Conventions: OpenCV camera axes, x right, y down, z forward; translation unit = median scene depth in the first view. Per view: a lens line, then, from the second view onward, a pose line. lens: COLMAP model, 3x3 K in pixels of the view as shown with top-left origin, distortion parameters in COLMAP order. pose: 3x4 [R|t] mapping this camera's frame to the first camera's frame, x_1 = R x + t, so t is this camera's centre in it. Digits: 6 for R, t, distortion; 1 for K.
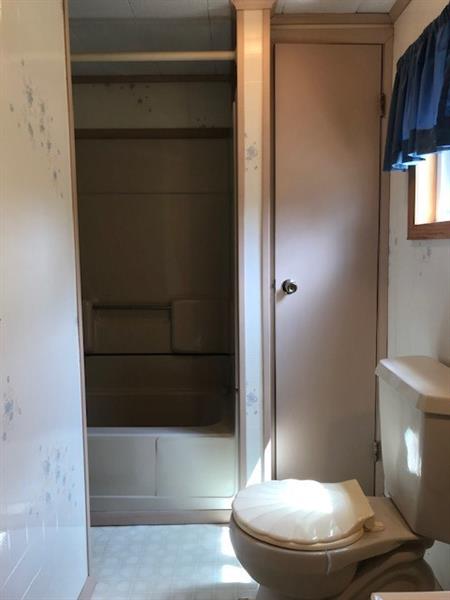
lens RADIAL K [[496.2, 0, 225.4], [0, 496.2, 296.8], [0, 0, 1]] dist [0.032893, 0.002426]
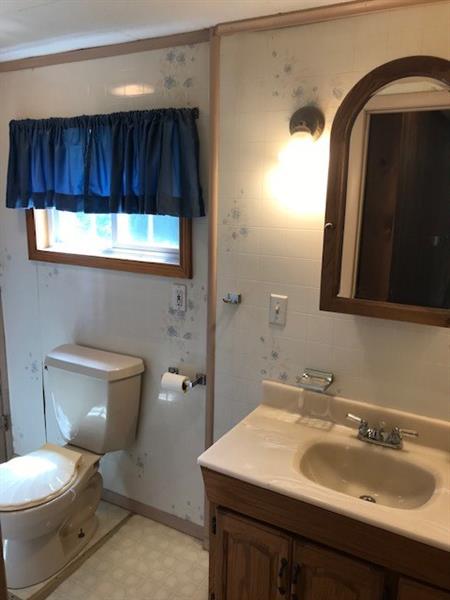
lens RADIAL K [[496.2, 0, 224.8], [0, 496.2, 300.2], [0, 0, 1]] dist [0.032893, 0.002426]
pose [[0.472279, -0.172080, 0.864489, -0.773621], [0.063787, 0.984859, 0.161193, -0.265728], [-0.879138, -0.020985, 0.476105, -0.121902]]
